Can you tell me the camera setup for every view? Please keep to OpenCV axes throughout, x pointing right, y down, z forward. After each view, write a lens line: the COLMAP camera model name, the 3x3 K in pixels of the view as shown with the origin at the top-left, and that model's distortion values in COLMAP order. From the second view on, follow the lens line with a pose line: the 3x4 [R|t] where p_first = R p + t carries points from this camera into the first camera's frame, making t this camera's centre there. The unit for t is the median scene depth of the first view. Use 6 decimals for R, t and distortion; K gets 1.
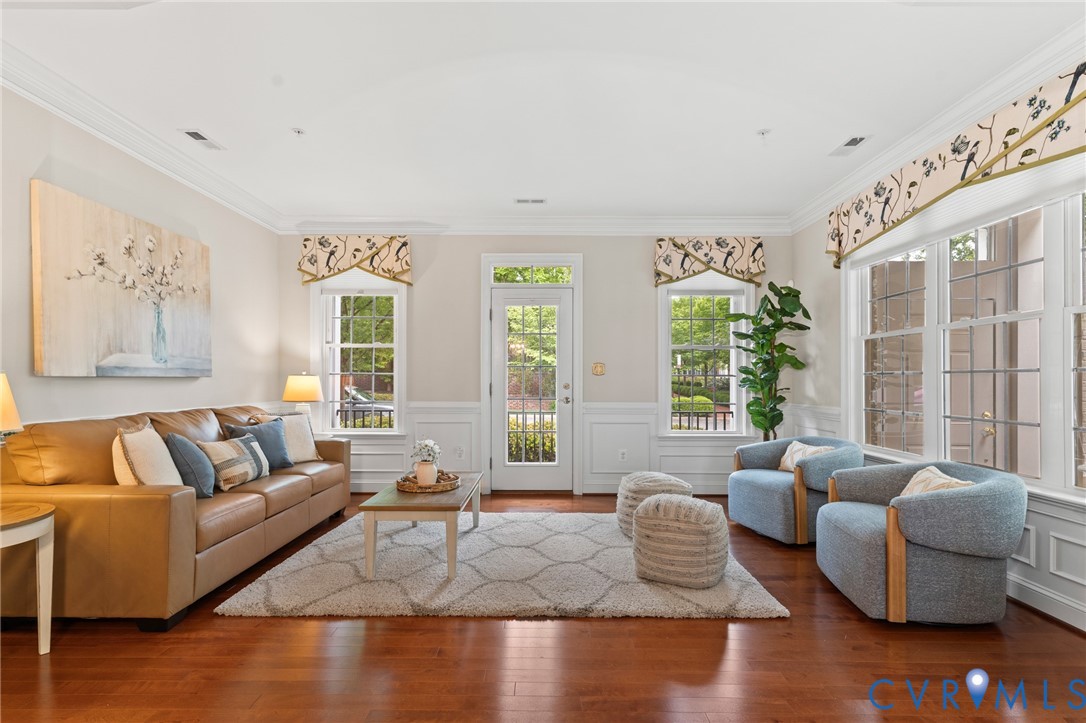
lens RADIAL K [[519.0, 0, 544.4], [0, 519.0, 372.0], [0, 0, 1]] dist [0.002644, 0.000545]
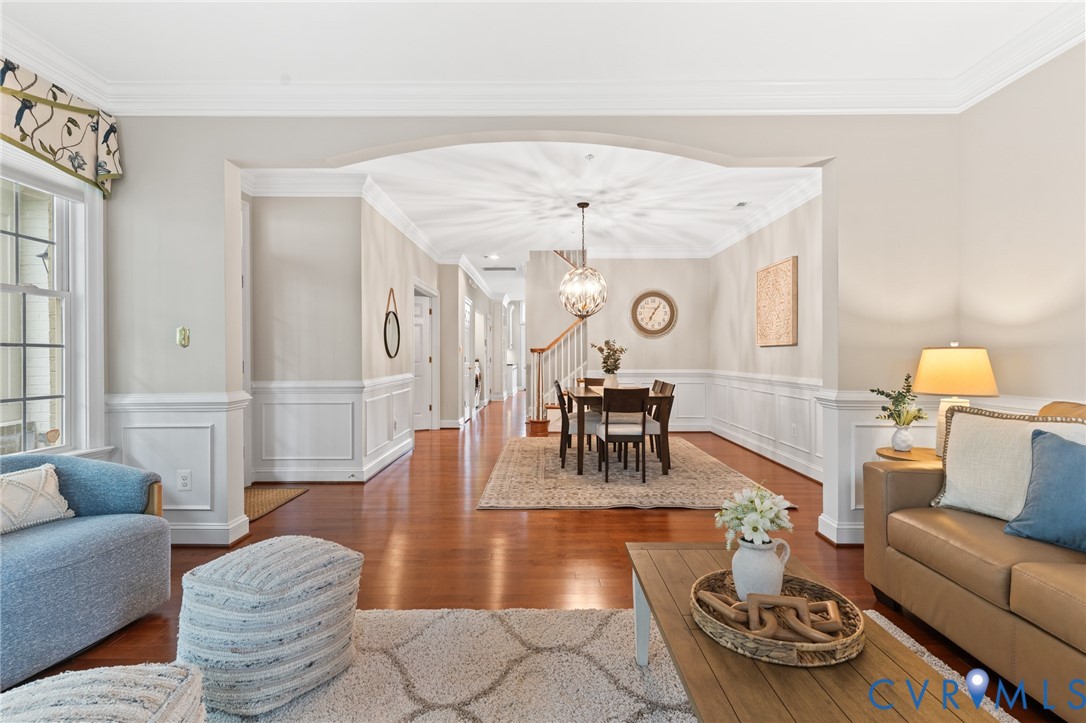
lens RADIAL K [[519.0, 0, 541.7], [0, 519.0, 357.8], [0, 0, 1]] dist [0.002644, 0.000545]
pose [[-0.999993, 0.003594, 0.000673, 0.085370], [0.003587, 0.999942, -0.010147, 0.020492], [-0.000710, -0.010144, -0.999948, 1.377525]]
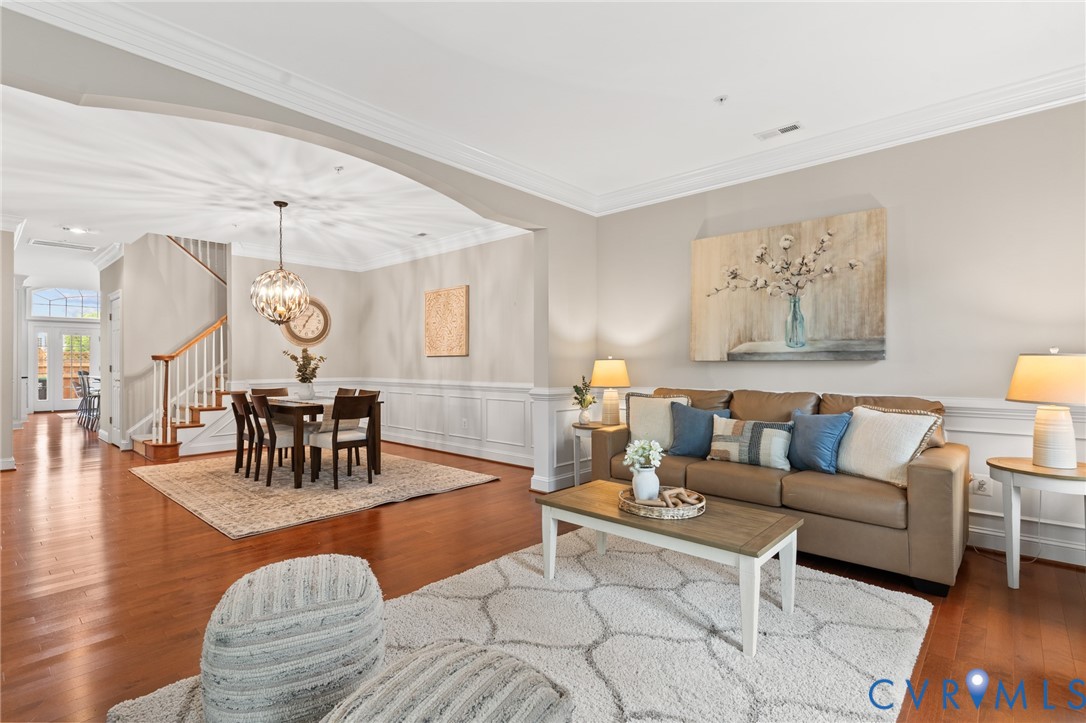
lens RADIAL K [[519.0, 0, 545.0], [0, 519.0, 364.2], [0, 0, 1]] dist [0.002644, 0.000545]
pose [[-0.667321, 0.002740, -0.744765, 0.431696], [0.012640, 0.999891, -0.007647, 0.019741], [0.744663, -0.014517, -0.667283, 1.357202]]
